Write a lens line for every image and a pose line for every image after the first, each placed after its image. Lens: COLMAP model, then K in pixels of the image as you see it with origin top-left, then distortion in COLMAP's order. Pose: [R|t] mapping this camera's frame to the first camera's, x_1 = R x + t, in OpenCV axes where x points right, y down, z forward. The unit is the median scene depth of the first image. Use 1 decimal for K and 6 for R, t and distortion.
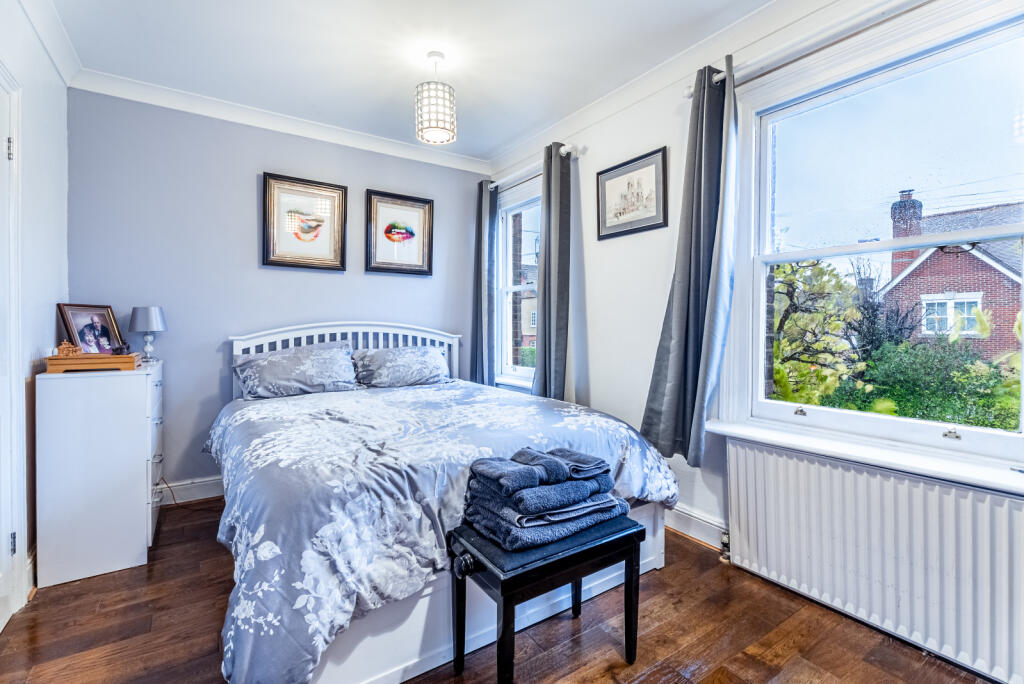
lens RADIAL K [[466.7, 0, 524.1], [0, 466.7, 313.5], [0, 0, 1]] dist [-0.000057, 0.000040]
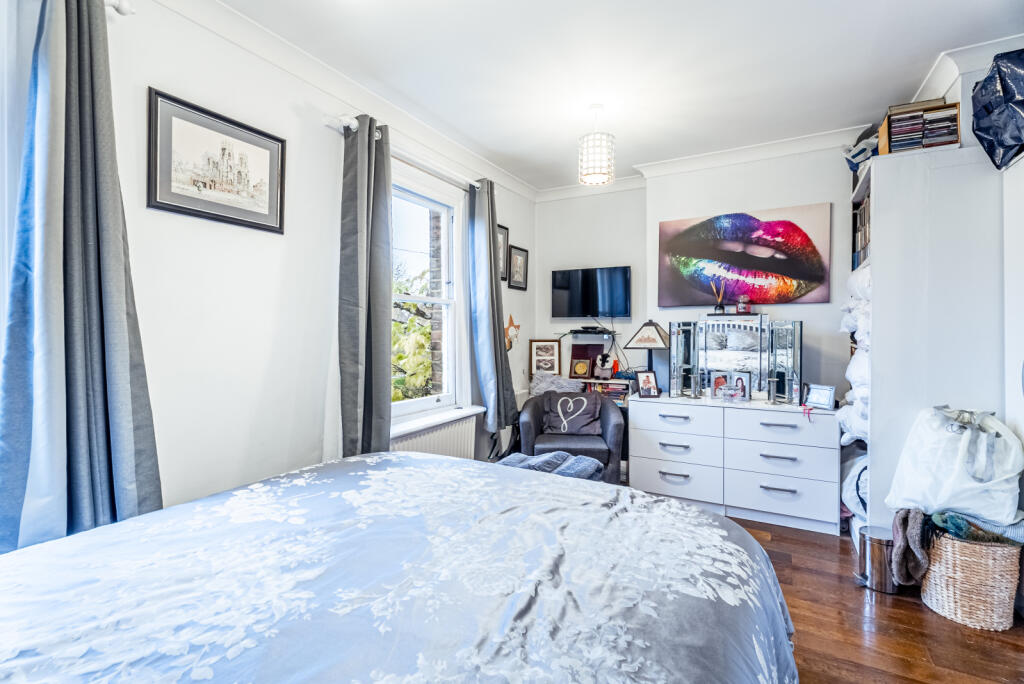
lens RADIAL K [[466.7, 0, 512.5], [0, 466.7, 339.9], [0, 0, 1]] dist [-0.000057, 0.000040]
pose [[-0.442871, -0.004537, 0.896574, -0.620546], [-0.005266, 0.999983, 0.002459, 0.000166], [-0.896570, -0.003632, -0.442887, 0.974058]]
